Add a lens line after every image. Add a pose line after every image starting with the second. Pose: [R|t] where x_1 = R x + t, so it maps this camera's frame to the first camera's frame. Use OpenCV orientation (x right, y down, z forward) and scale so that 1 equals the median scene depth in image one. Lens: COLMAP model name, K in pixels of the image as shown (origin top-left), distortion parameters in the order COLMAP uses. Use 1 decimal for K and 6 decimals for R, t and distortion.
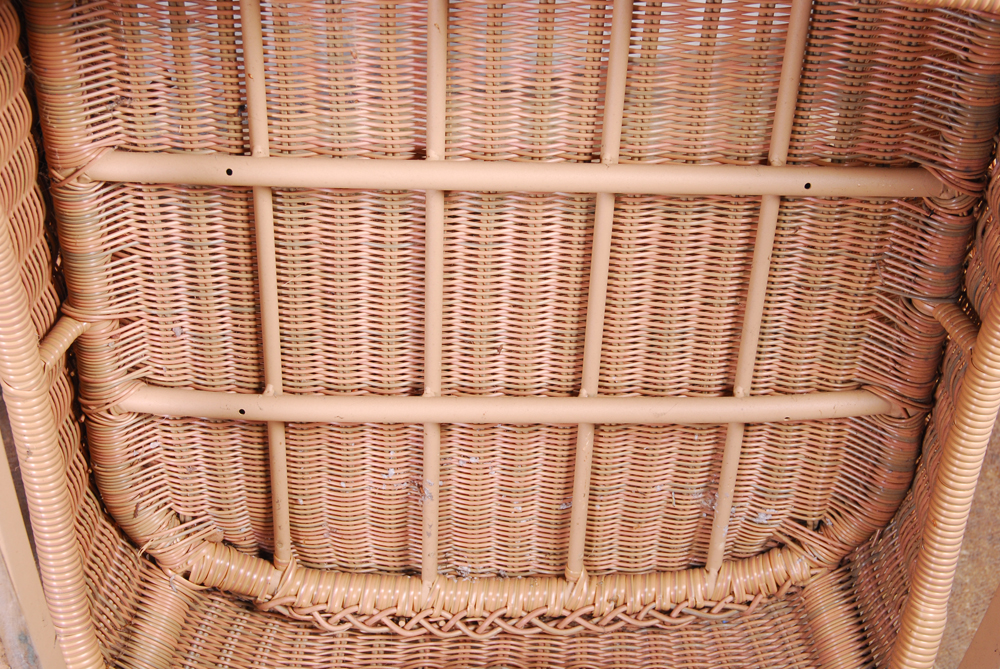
lens RADIAL K [[1688.9, 0, 500.6], [0, 1688.9, 334.9], [0, 0, 1]] dist [0.041998, 0.000000]
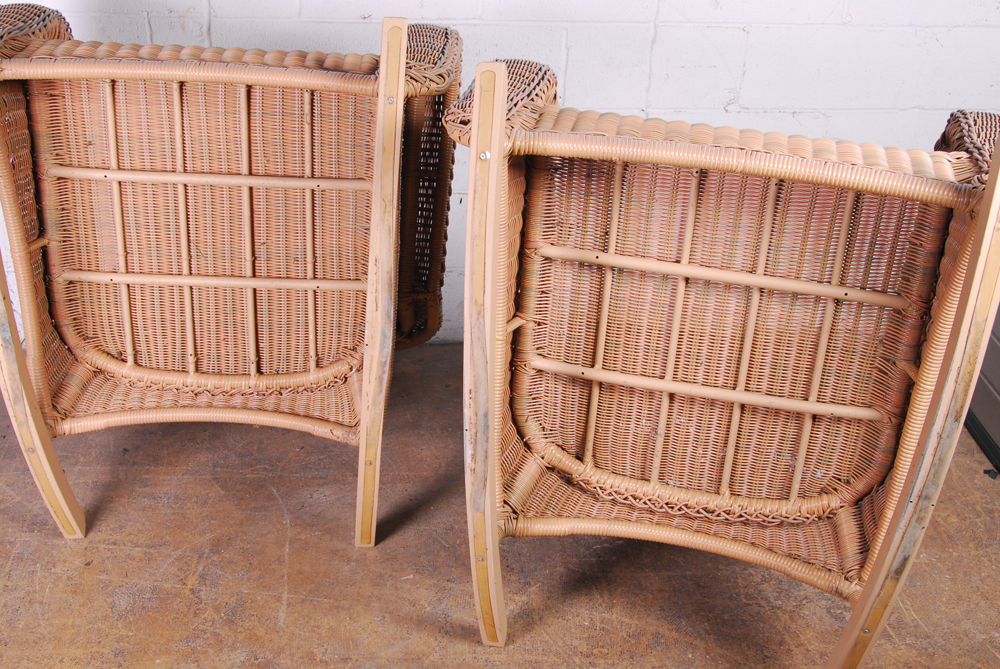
lens RADIAL K [[1188.4, 0, 498.6], [0, 1188.4, 334.6], [0, 0, 1]] dist [0.014404, 0.000000]
pose [[0.966792, 0.129937, -0.220068, 0.075846], [-0.180115, 0.957324, -0.226030, 0.350537], [0.181306, 0.258162, 0.948937, -0.503666]]
